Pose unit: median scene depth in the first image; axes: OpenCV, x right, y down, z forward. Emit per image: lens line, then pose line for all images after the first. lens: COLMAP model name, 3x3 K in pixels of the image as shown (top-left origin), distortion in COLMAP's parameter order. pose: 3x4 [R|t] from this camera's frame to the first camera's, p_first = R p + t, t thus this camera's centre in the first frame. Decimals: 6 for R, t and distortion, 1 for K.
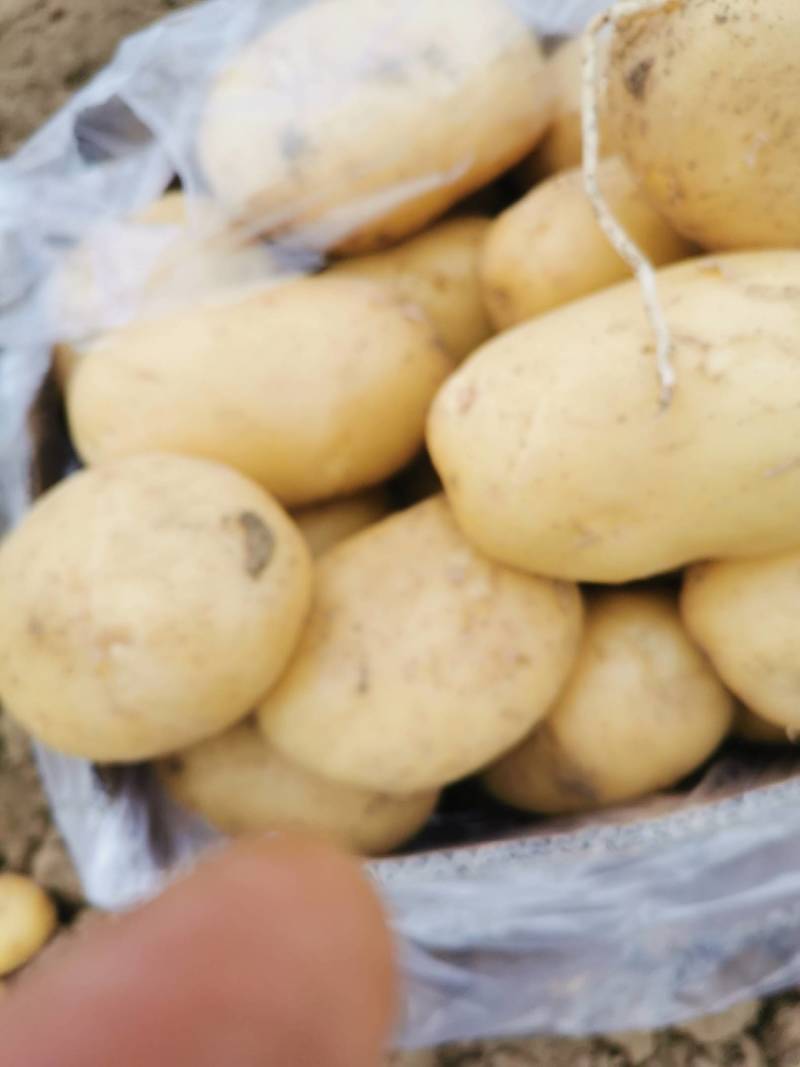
lens RADIAL K [[919.3, 0, 402.1], [0, 919.3, 518.6], [0, 0, 1]] dist [-0.095899, 0.104750]
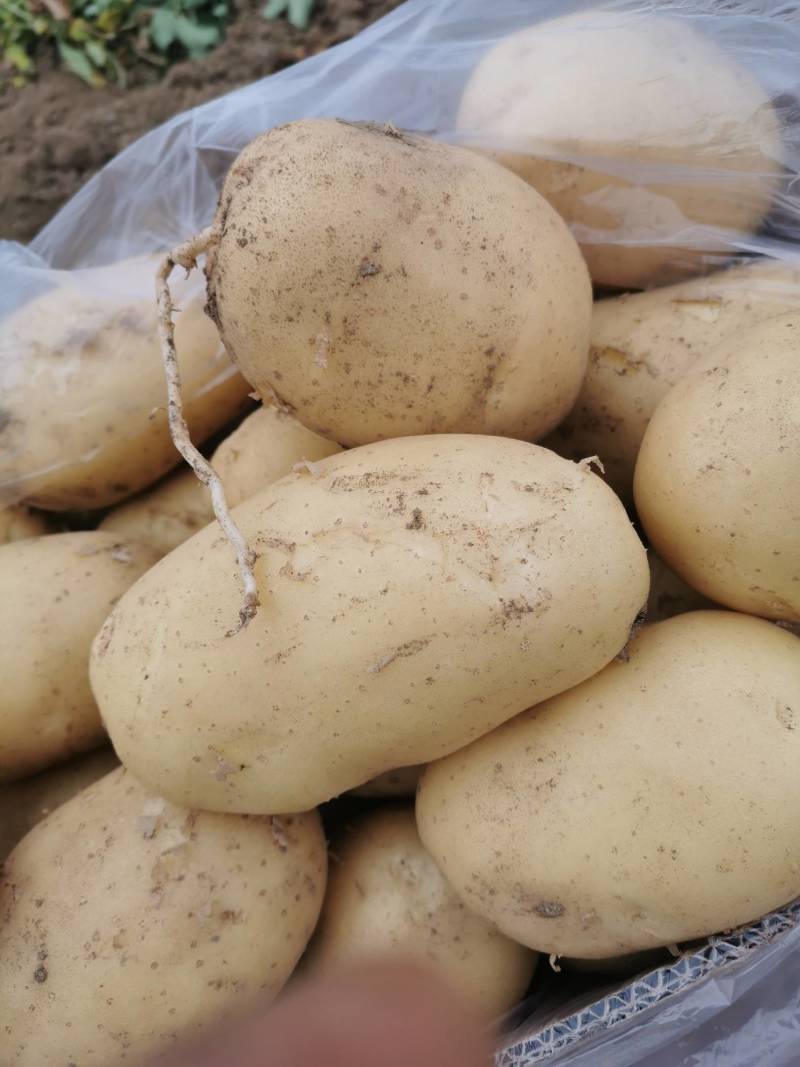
lens RADIAL K [[844.7, 0, 400.0], [0, 844.7, 503.6], [0, 0, 1]] dist [0.039549, -0.064899]
pose [[0.987960, -0.152567, -0.025643, 0.398597], [0.140008, 0.952243, -0.271352, 0.021137], [0.065818, 0.264495, 0.962138, 0.111203]]
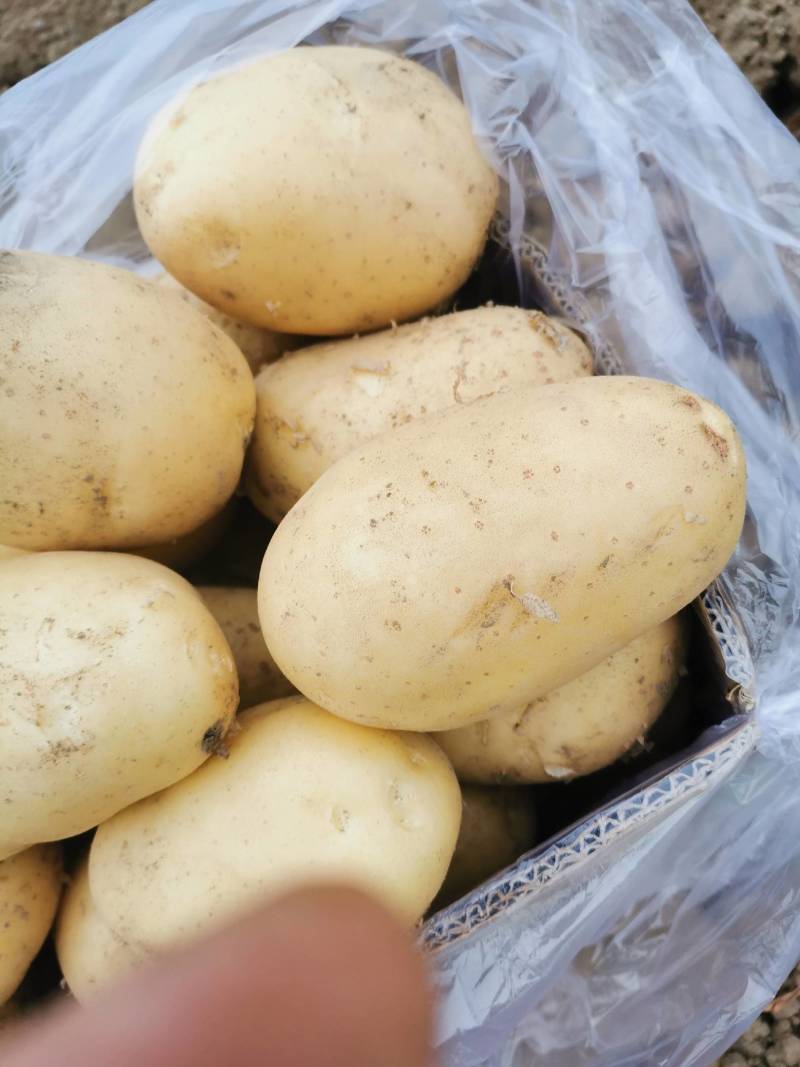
lens RADIAL K [[852.9, 0, 399.7], [0, 852.9, 505.4], [0, 0, 1]] dist [-0.006695, -0.007390]
pose [[0.978811, -0.170362, -0.113603, 0.857430], [0.156648, 0.980291, -0.120381, -0.136425], [0.131872, 0.100034, 0.986206, 0.057018]]
